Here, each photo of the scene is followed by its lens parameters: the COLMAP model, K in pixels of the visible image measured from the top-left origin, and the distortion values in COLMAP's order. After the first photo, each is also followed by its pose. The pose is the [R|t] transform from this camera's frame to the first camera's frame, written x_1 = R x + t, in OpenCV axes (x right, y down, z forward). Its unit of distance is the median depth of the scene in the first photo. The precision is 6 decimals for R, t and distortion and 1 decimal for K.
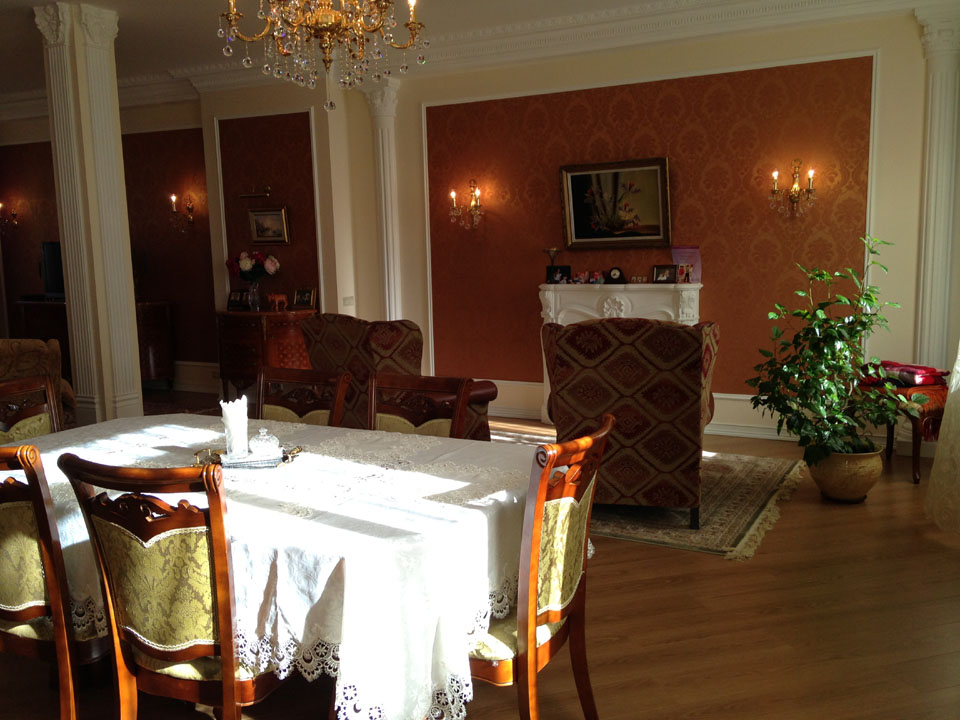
lens RADIAL K [[875.1, 0, 484.4], [0, 875.1, 359.3], [0, 0, 1]] dist [0.190766, -0.291738]
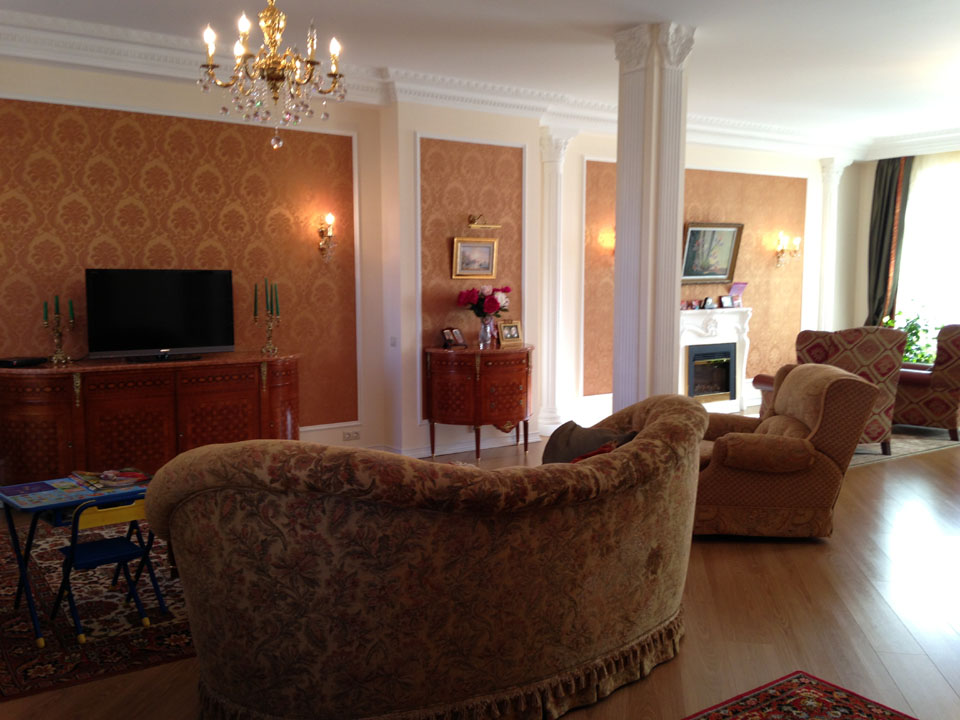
lens RADIAL K [[875.1, 0, 484.4], [0, 875.1, 359.3], [0, 0, 1]] dist [0.190766, -0.291738]
pose [[0.454820, -0.064696, 0.888230, -2.153489], [0.110484, 0.993752, 0.015808, -0.114777], [-0.883703, 0.090946, 0.459127, 1.146285]]
